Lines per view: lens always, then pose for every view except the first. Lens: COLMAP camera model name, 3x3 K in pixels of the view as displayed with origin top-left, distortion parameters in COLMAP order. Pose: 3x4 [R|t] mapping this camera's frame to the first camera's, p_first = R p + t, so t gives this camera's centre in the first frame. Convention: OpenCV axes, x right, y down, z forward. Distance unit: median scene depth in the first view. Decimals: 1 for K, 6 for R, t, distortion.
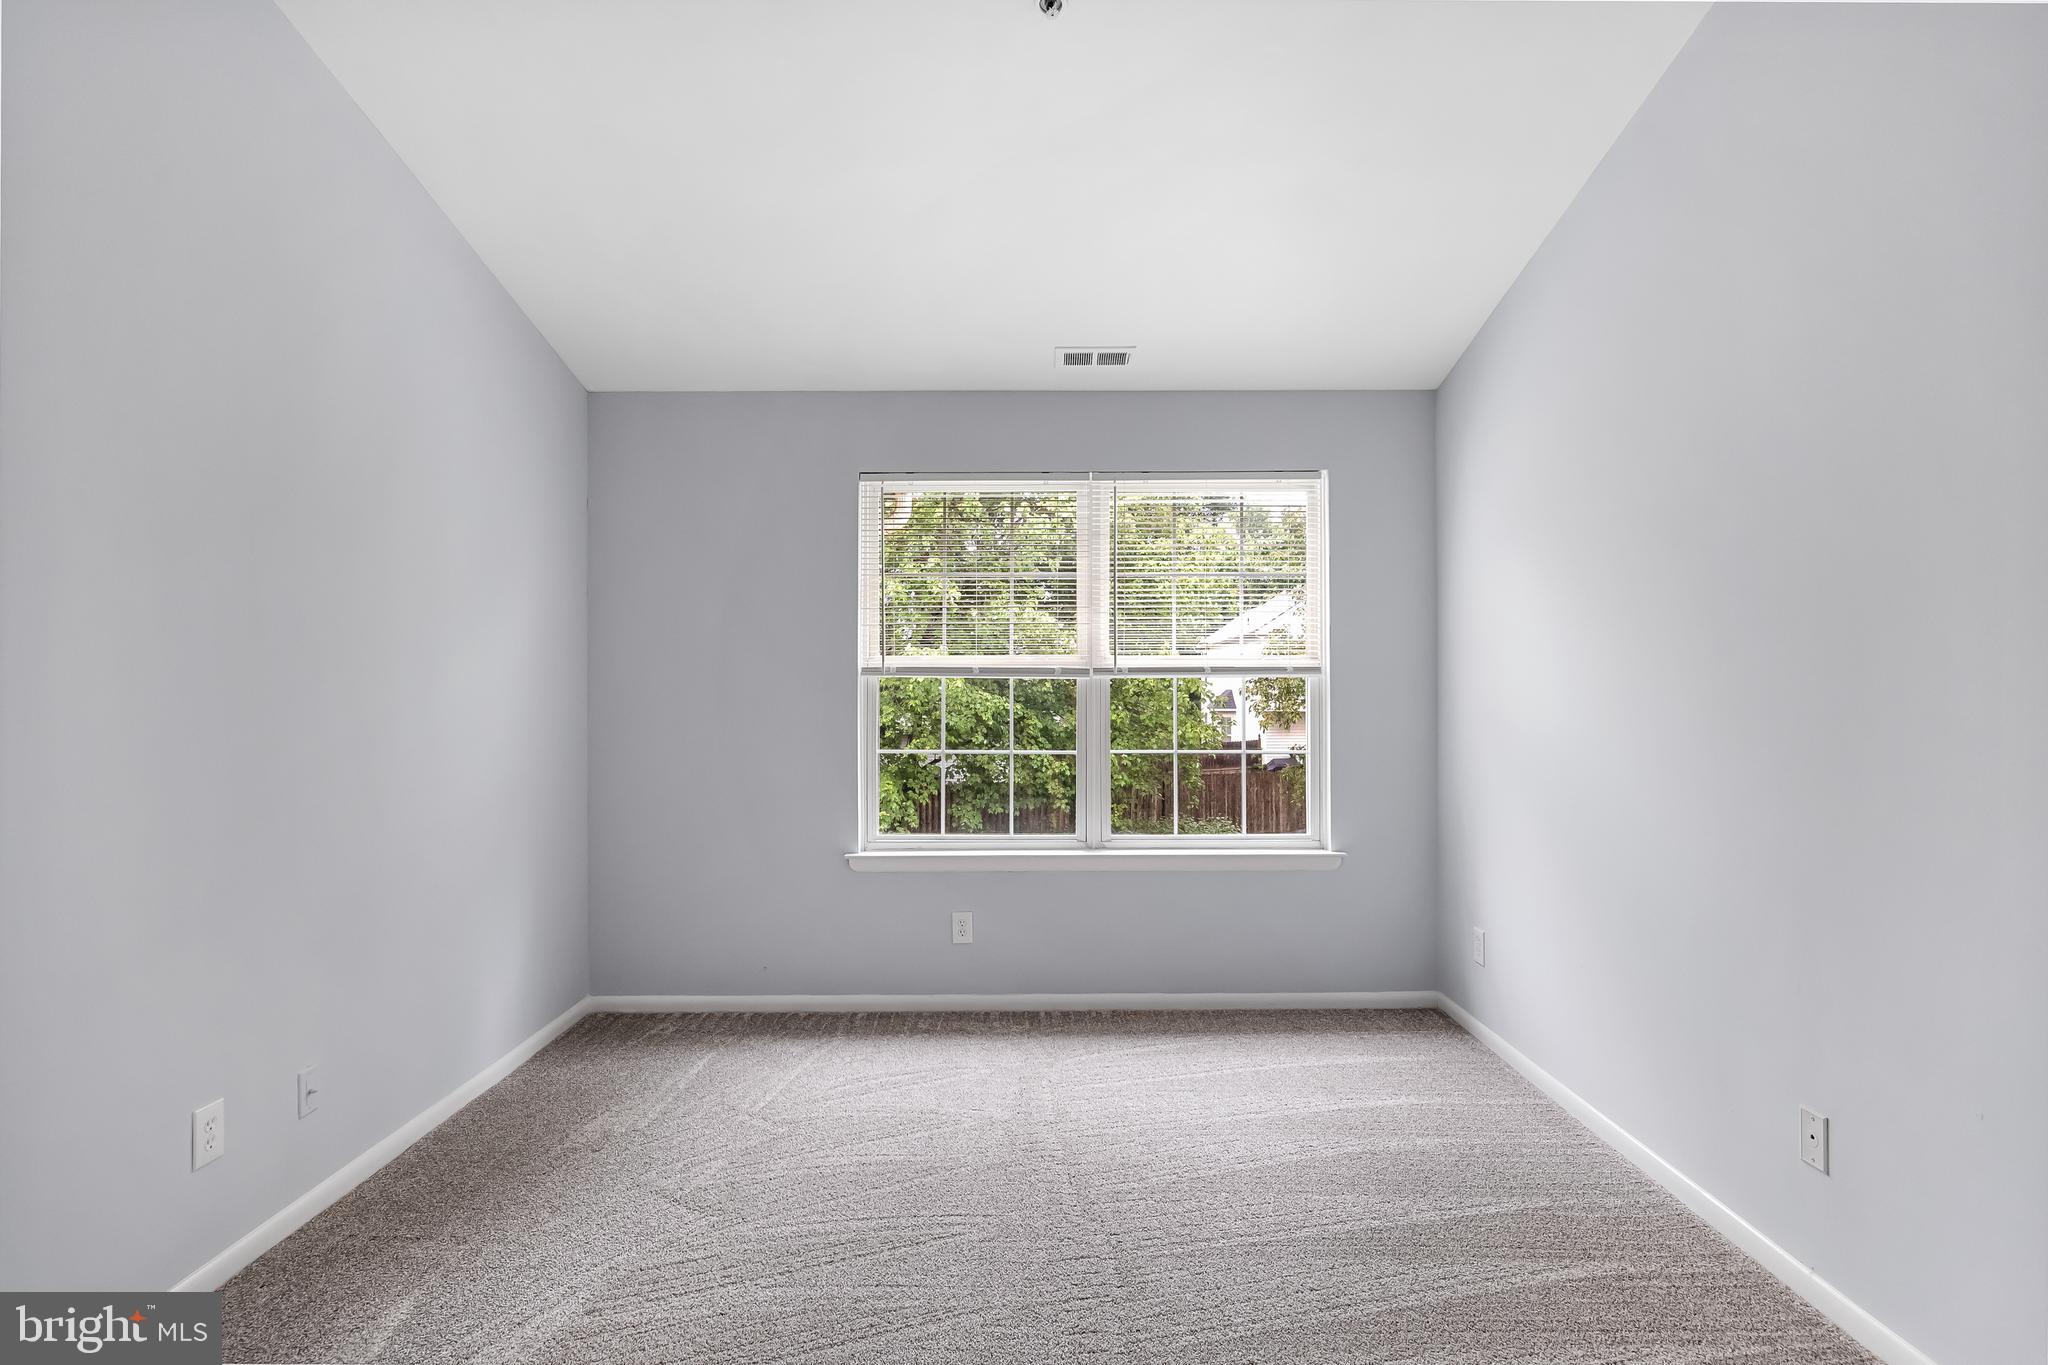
lens RADIAL K [[1004.8, 0, 1024.0], [0, 1004.8, 682.5], [0, 0, 1]] dist [-0.039383, 0.000269]
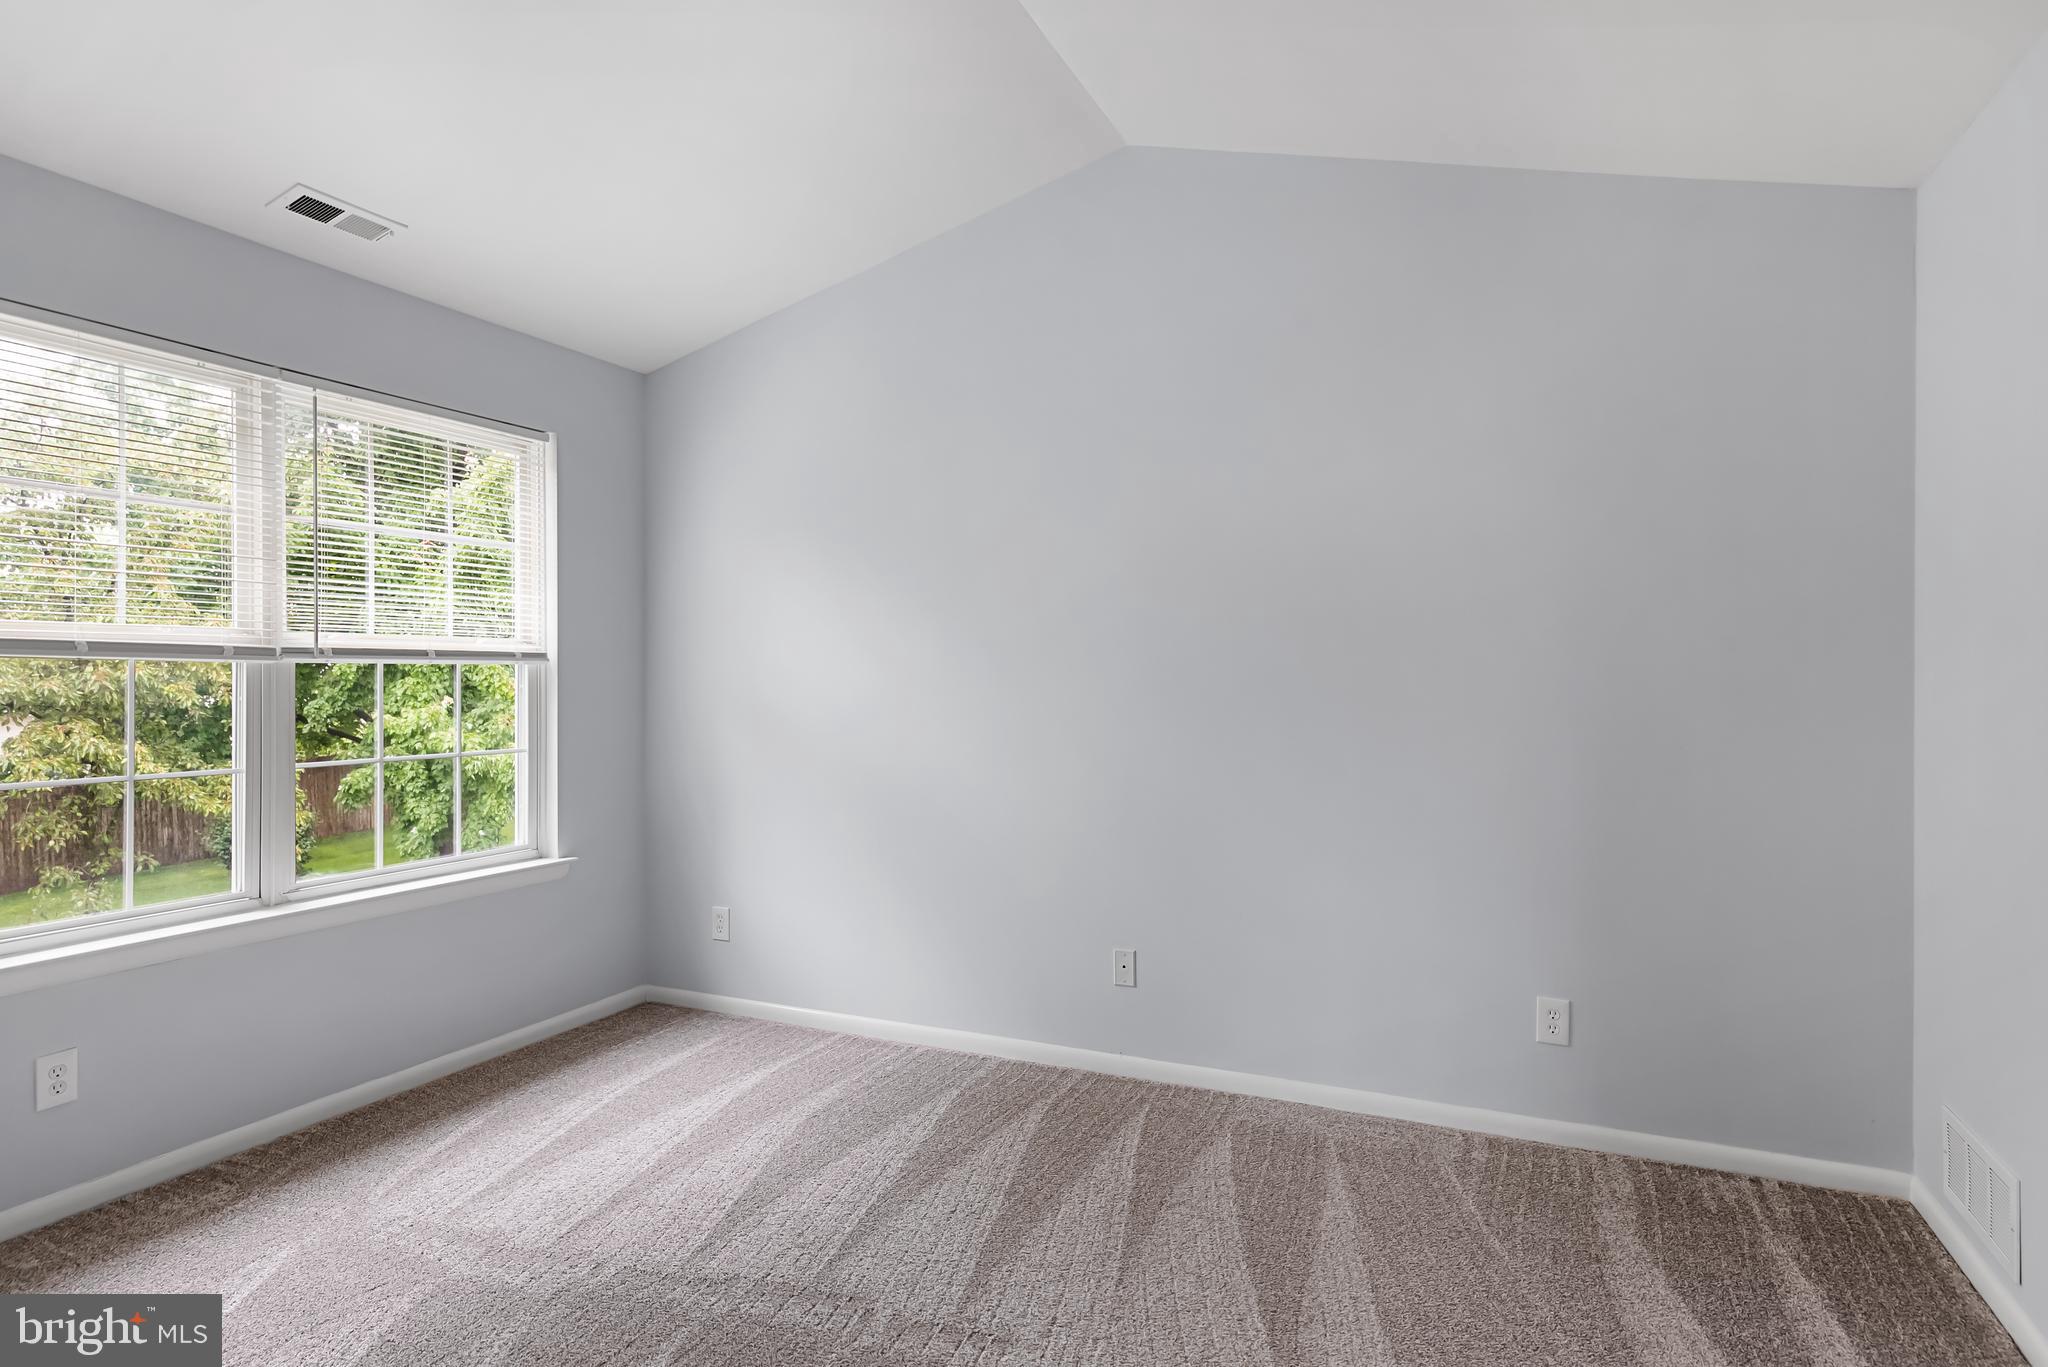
lens RADIAL K [[1092.8, 0, 1023.7], [0, 1092.8, 674.3], [0, 0, 1]] dist [-0.000591, -0.001498]
pose [[0.408684, 0.003241, 0.912670, -0.427683], [-0.006519, 0.999979, -0.000632, 0.001420], [-0.912653, -0.005692, 0.408697, 0.220308]]
